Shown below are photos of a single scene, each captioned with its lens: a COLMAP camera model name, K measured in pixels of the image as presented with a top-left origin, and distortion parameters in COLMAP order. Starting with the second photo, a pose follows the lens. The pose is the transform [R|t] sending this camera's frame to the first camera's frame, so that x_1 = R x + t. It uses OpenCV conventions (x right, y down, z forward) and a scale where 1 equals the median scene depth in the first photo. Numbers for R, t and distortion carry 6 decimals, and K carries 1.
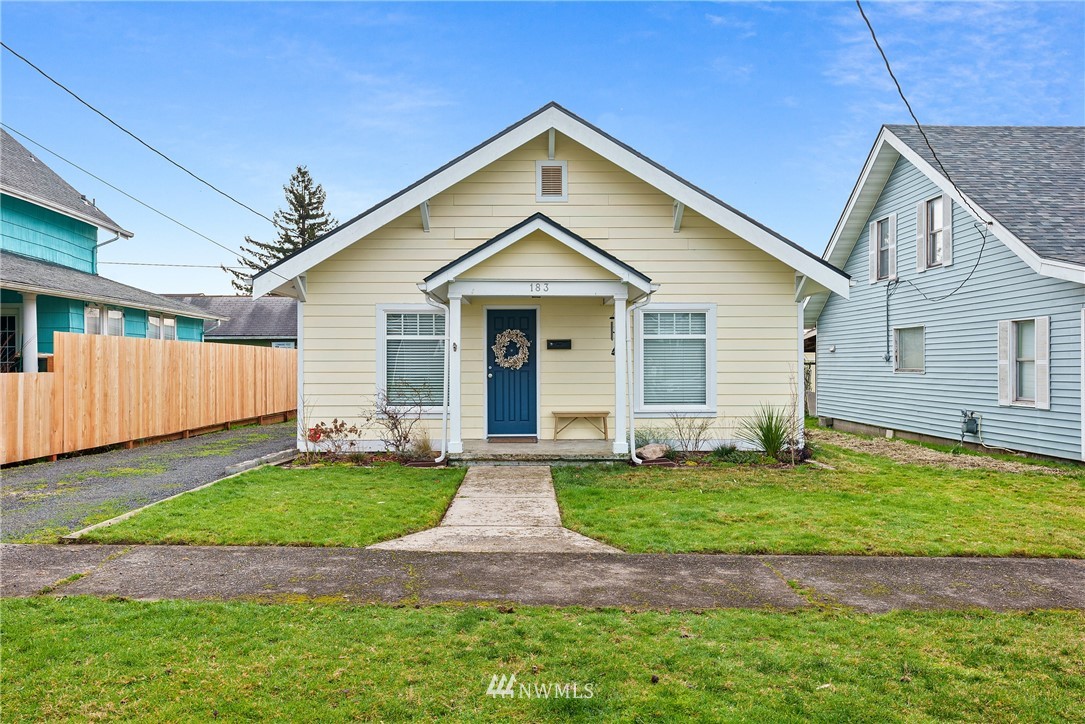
lens RADIAL K [[845.7, 0, 541.1], [0, 845.7, 362.0], [0, 0, 1]] dist [0.001482, -0.003306]
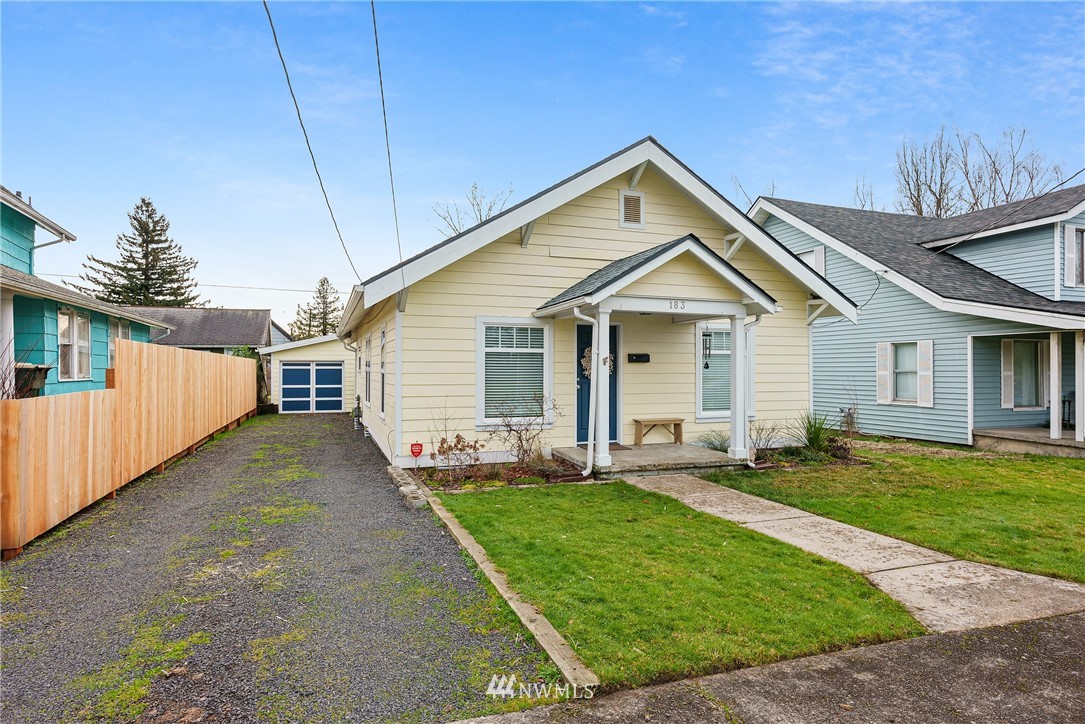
lens RADIAL K [[608.7, 0, 543.9], [0, 608.7, 361.0], [0, 0, 1]] dist [-0.005657, -0.001240]
pose [[0.942532, 0.005941, 0.334062, -0.358959], [-0.002741, 0.999946, -0.010050, -0.008718], [-0.334103, 0.008557, 0.942498, 0.294323]]
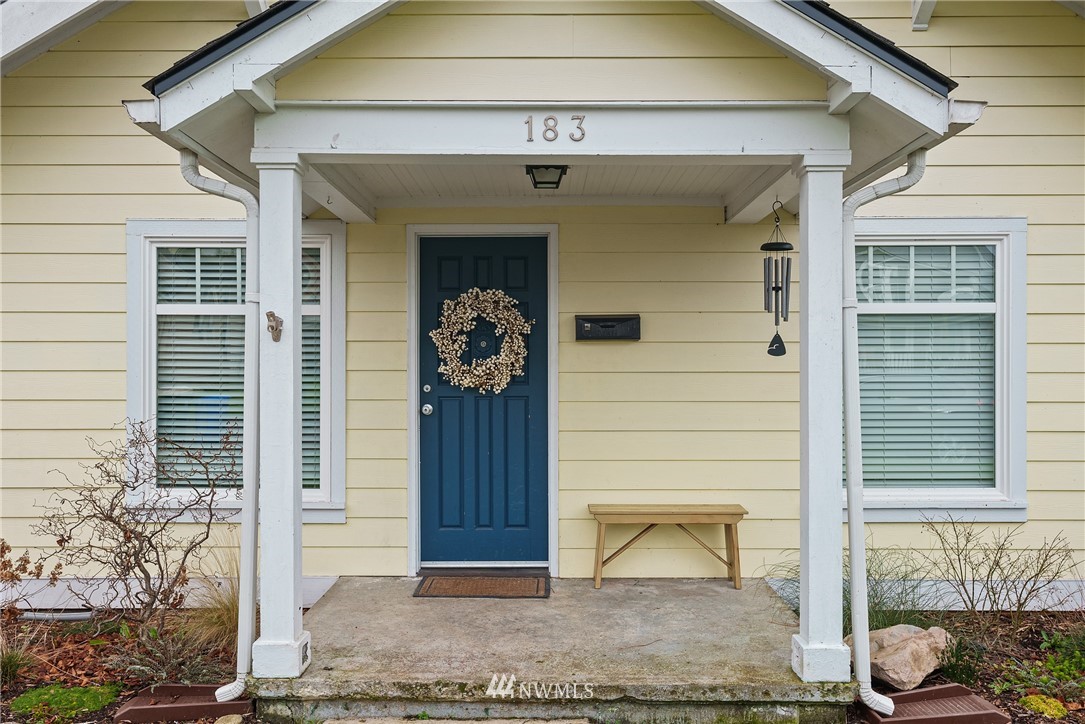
lens RADIAL K [[936.6, 0, 541.9], [0, 936.6, 366.8], [0, 0, 1]] dist [0.013203, 0.007436]
pose [[0.999849, 0.001377, -0.017344, -0.000798], [-0.001426, 0.999995, -0.002822, -0.002007], [0.017340, 0.002846, 0.999846, 0.578315]]
